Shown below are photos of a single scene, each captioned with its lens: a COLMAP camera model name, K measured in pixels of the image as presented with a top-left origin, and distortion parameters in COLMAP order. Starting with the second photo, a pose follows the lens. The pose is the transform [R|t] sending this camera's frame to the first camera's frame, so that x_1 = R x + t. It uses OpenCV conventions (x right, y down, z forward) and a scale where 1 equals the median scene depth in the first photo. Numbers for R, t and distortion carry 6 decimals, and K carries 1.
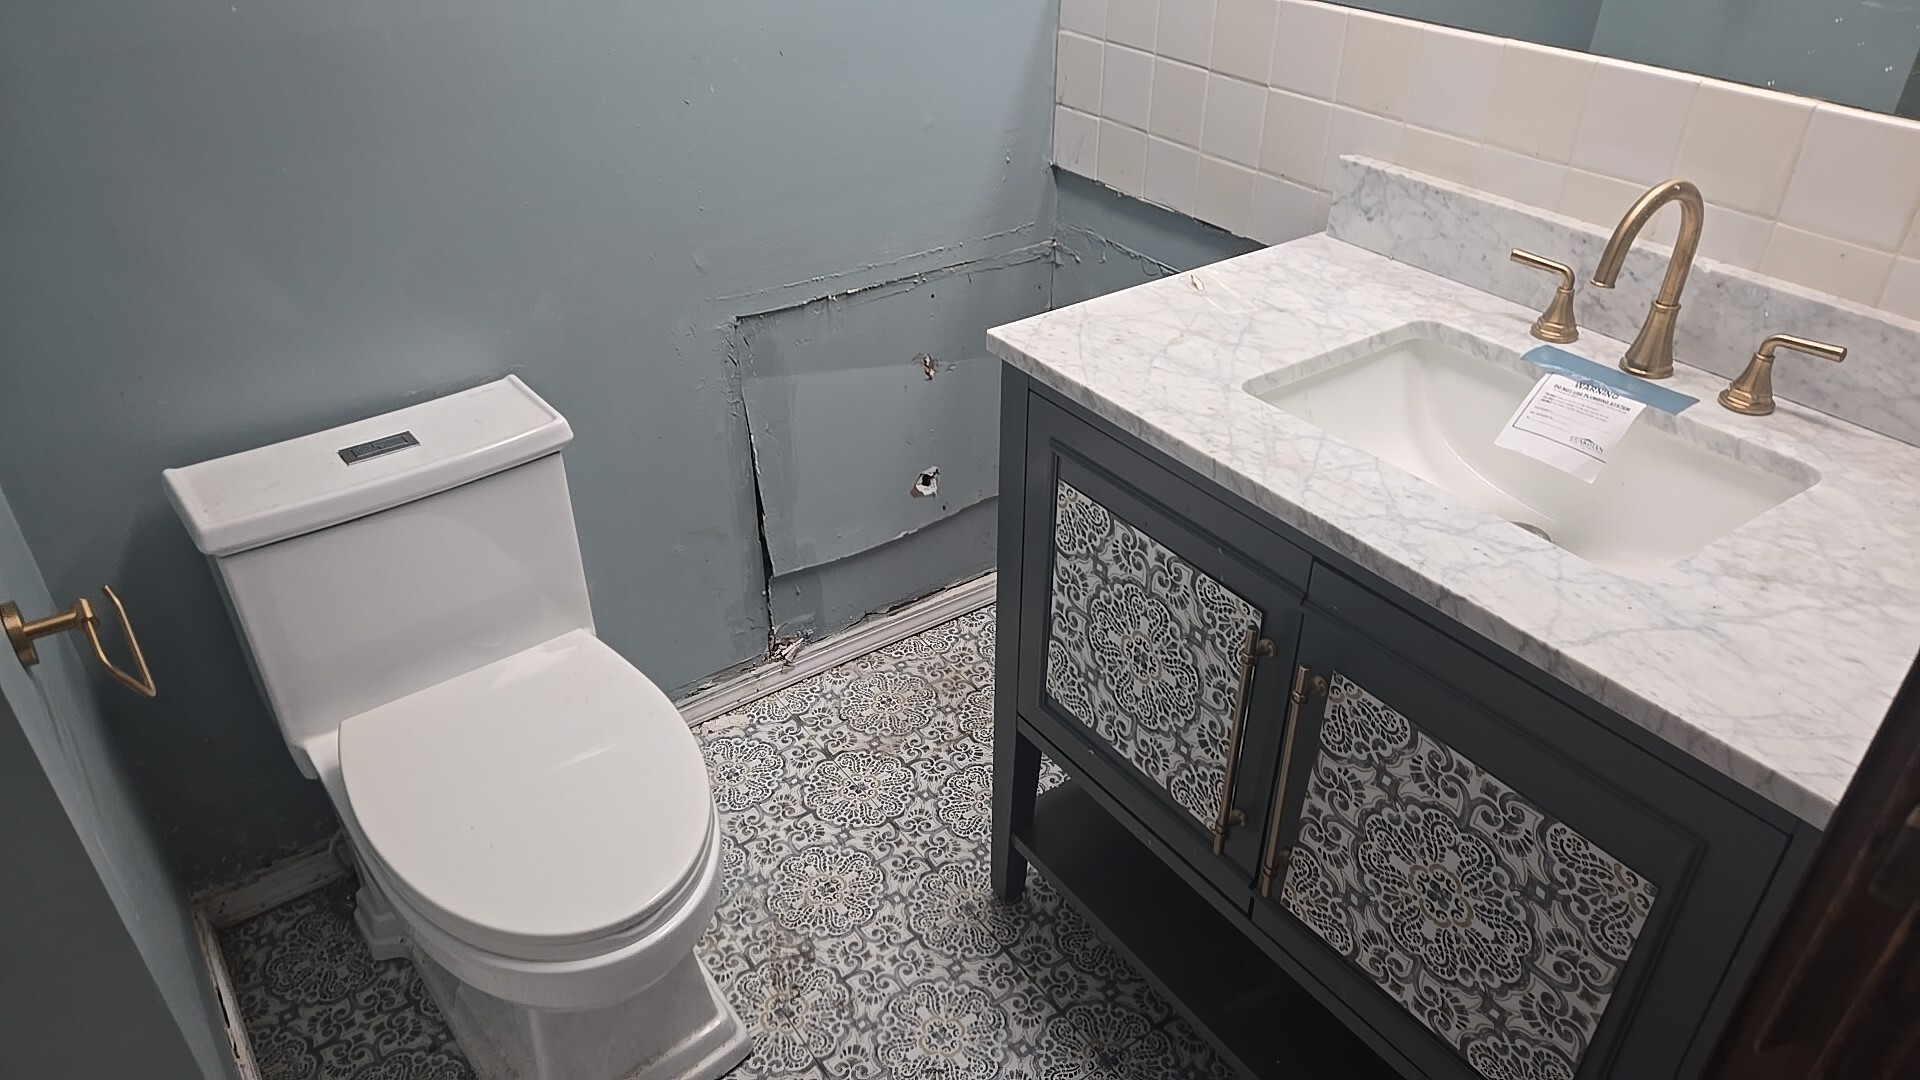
lens RADIAL K [[1305.1, 0, 954.2], [0, 1305.1, 556.2], [0, 0, 1]] dist [0.059182, -0.055460]
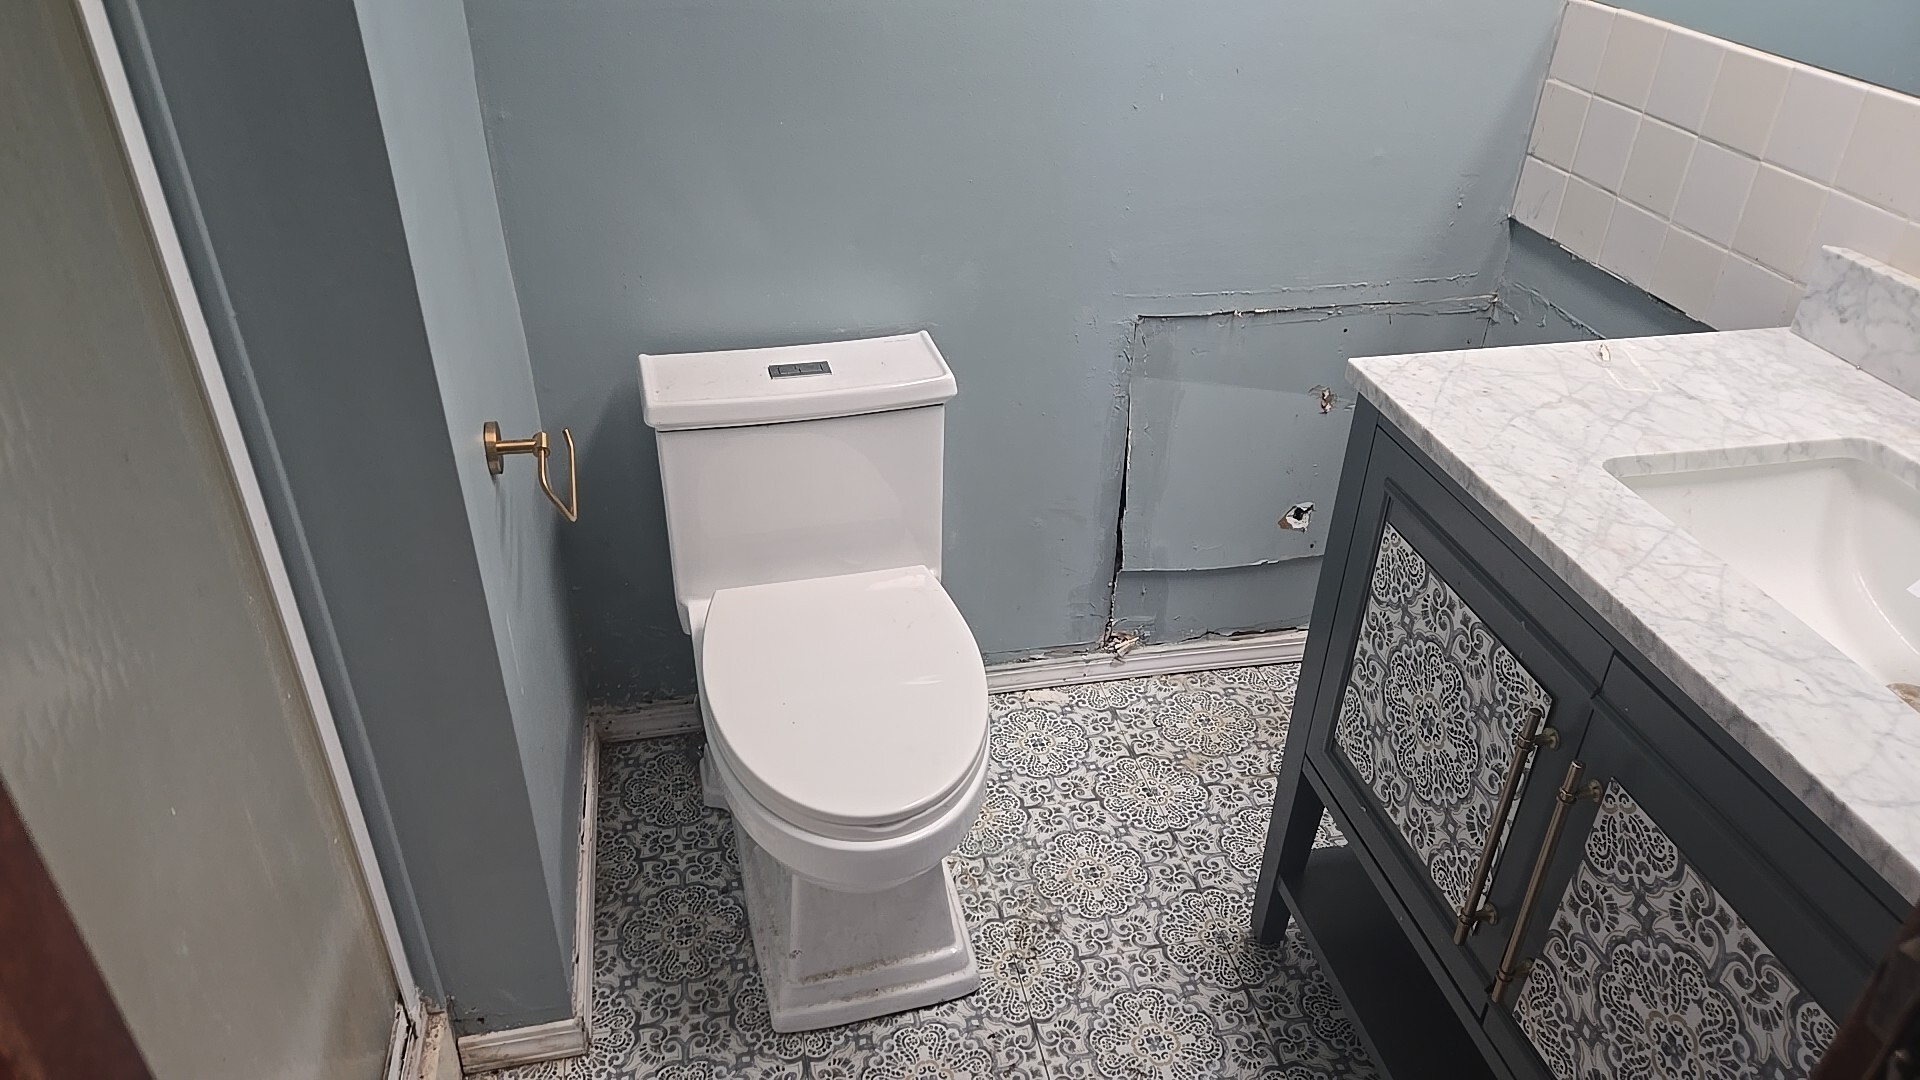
lens RADIAL K [[1305.1, 0, 928.3], [0, 1305.1, 560.8], [0, 0, 1]] dist [0.059182, -0.055460]
pose [[0.908987, 0.234431, -0.344651, 0.102852], [-0.239912, 0.970410, 0.027326, 0.022249], [0.340859, 0.057847, 0.938333, -0.030535]]
